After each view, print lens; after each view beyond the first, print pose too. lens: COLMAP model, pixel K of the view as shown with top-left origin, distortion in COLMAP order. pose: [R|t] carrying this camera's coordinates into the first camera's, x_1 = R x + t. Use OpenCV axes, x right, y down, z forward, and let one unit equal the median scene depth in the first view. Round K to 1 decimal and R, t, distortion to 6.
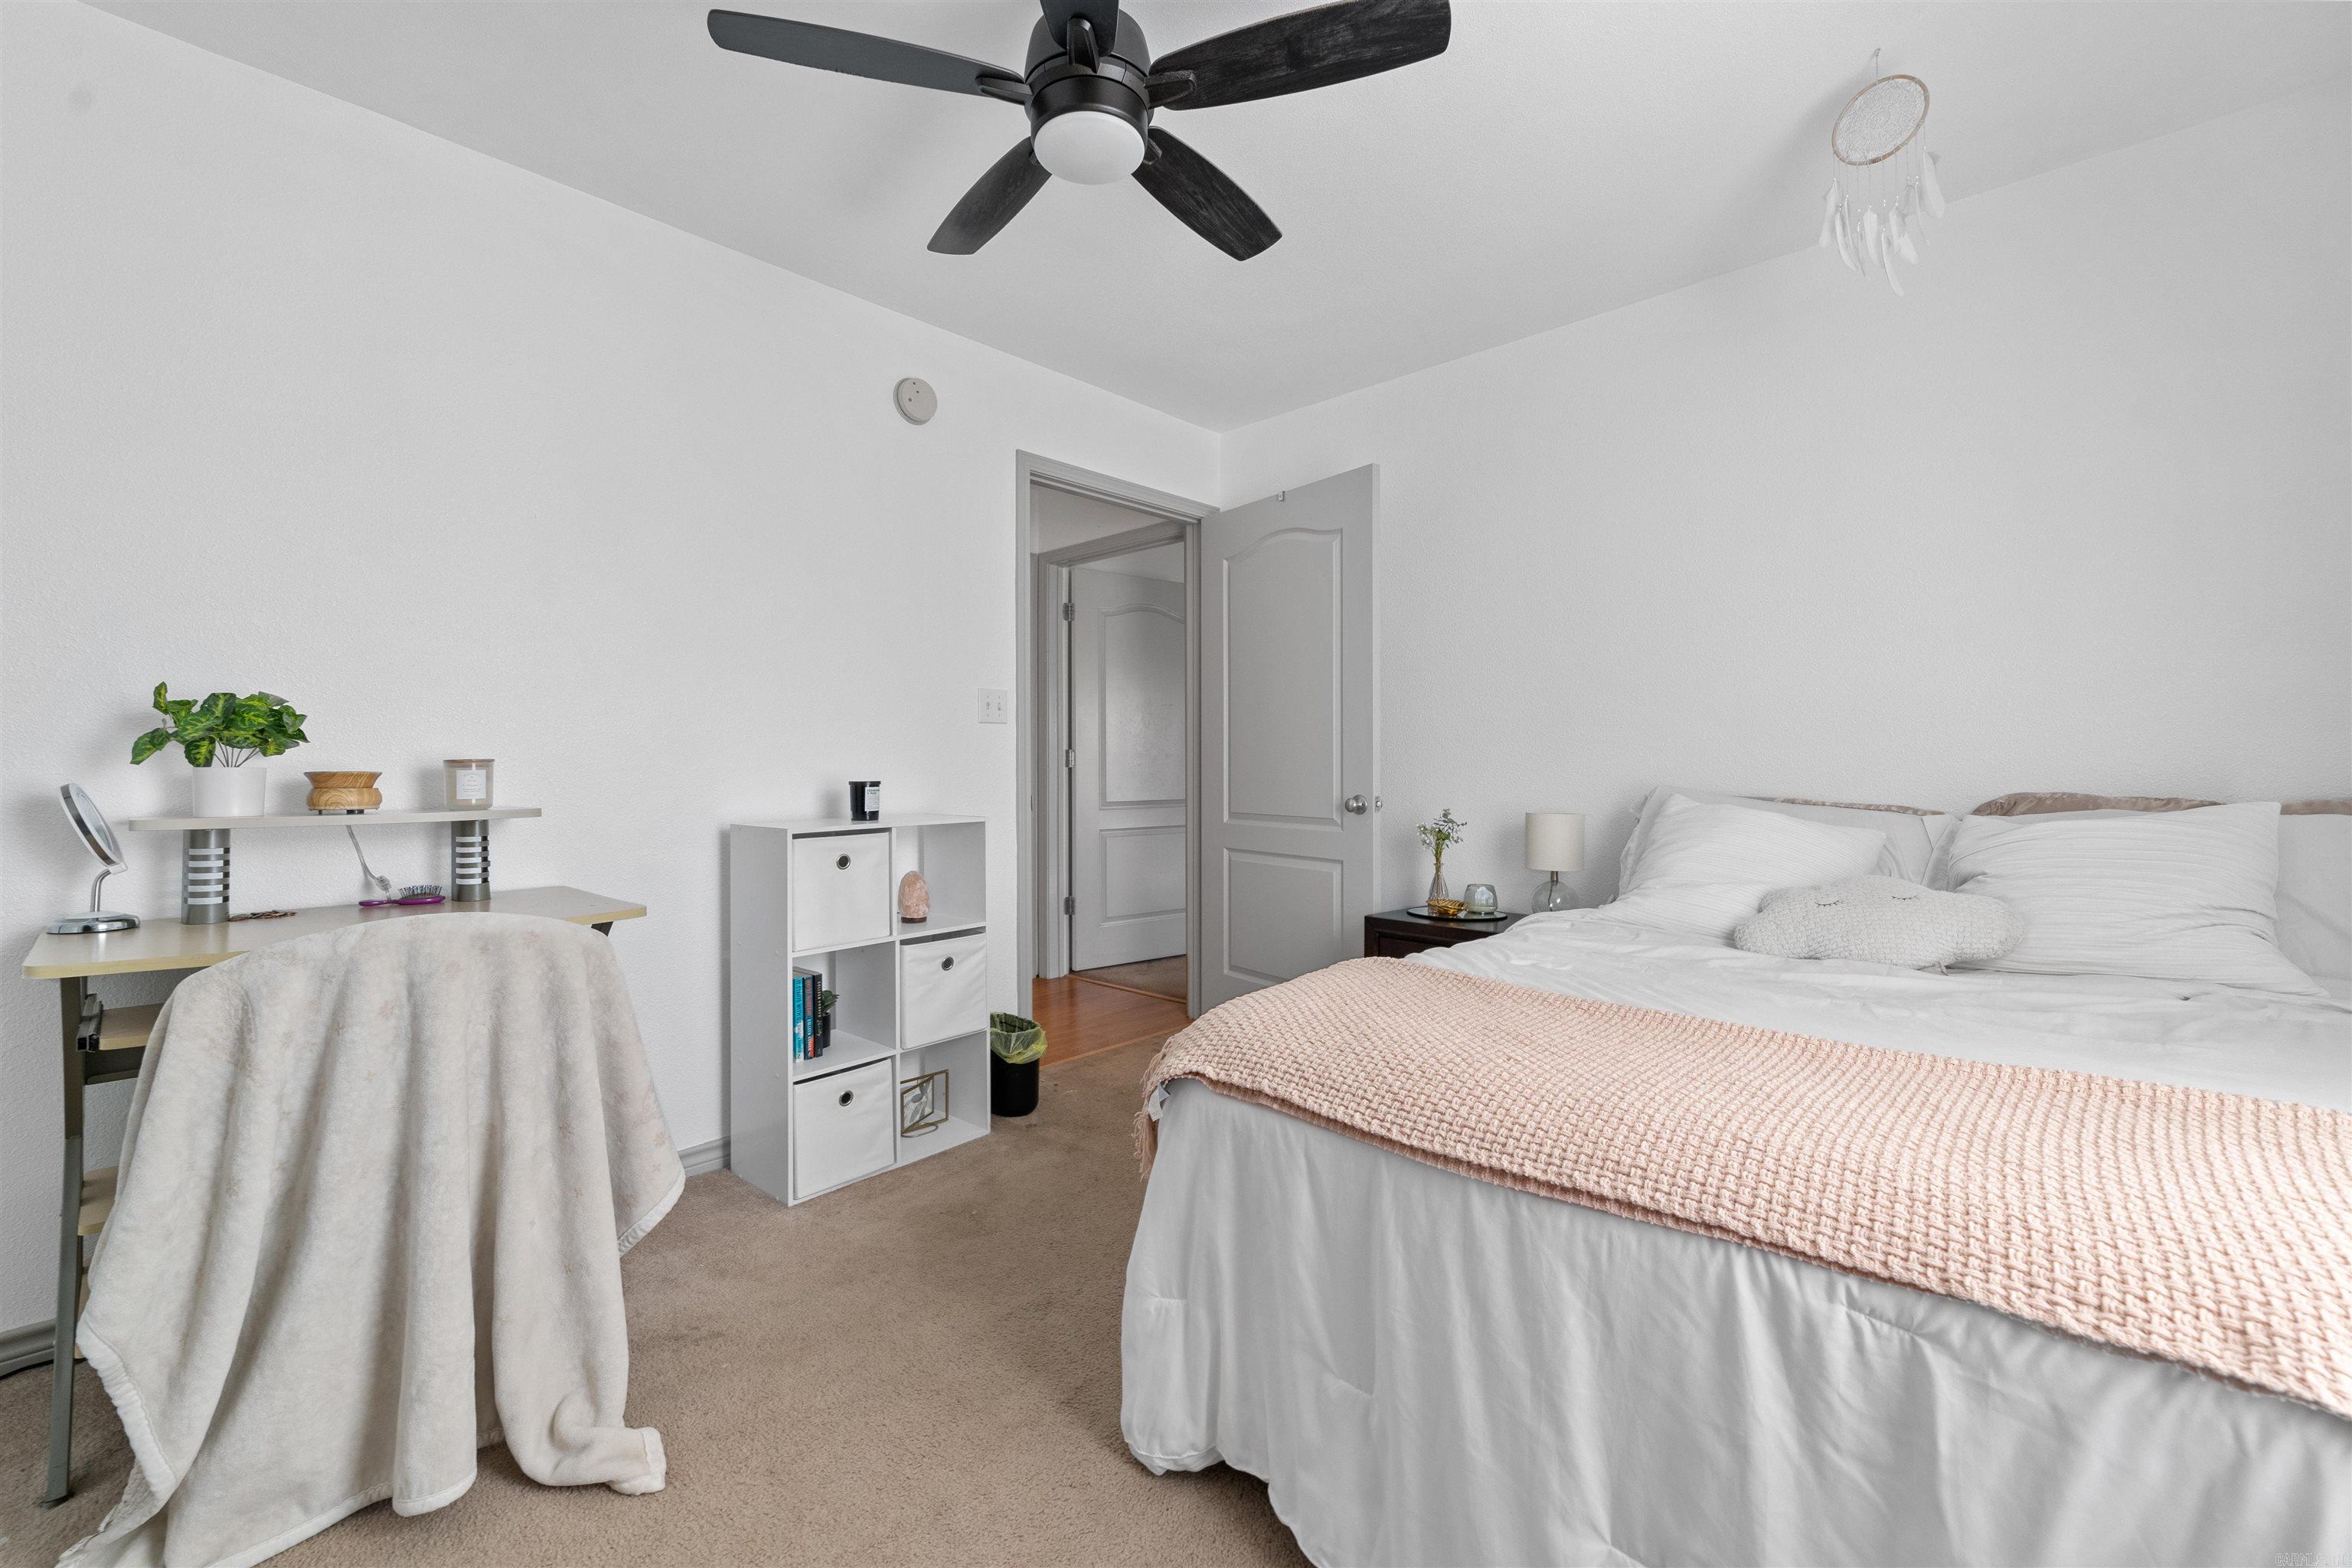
lens RADIAL K [[969.5, 0, 1160.8], [0, 969.5, 763.8], [0, 0, 1]] dist [0.000970, 0.000640]
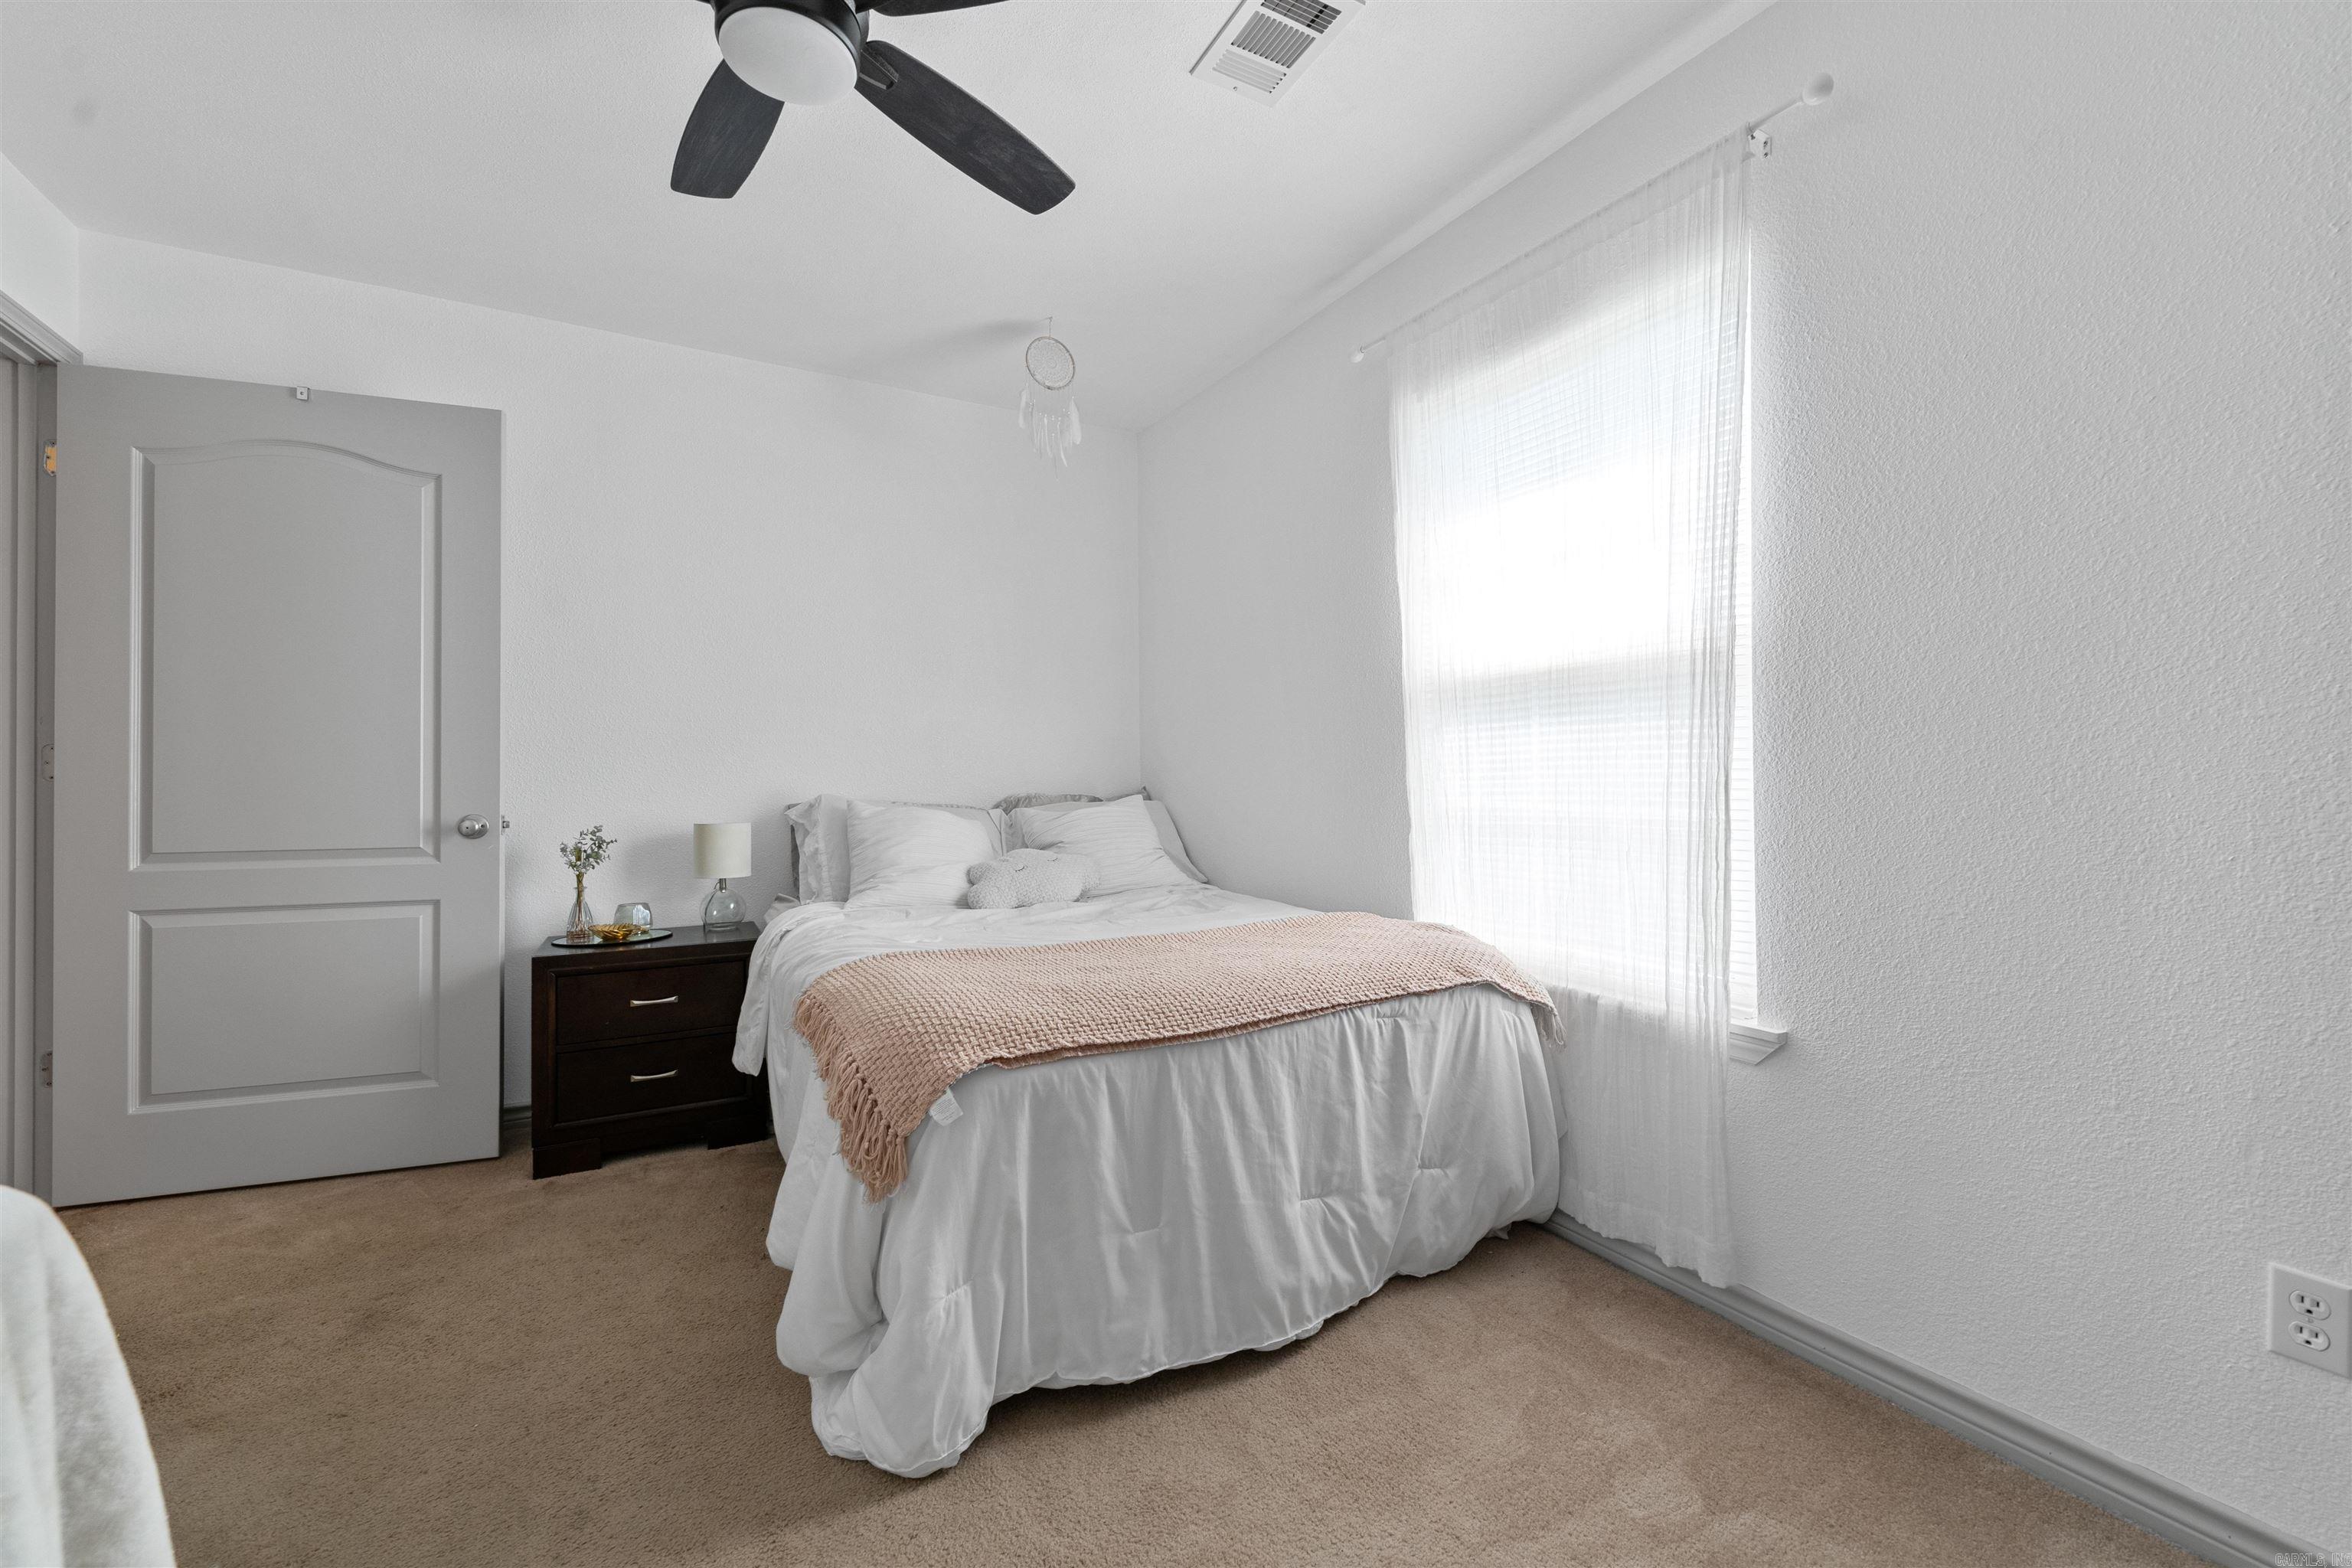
lens RADIAL K [[969.5, 0, 1160.0], [0, 969.5, 785.2], [0, 0, 1]] dist [0.000970, 0.000640]
pose [[0.277197, -0.007372, 0.960785, -1.207374], [0.000502, 0.999972, 0.007528, 0.006142], [-0.960813, -0.001604, 0.277192, 0.662731]]
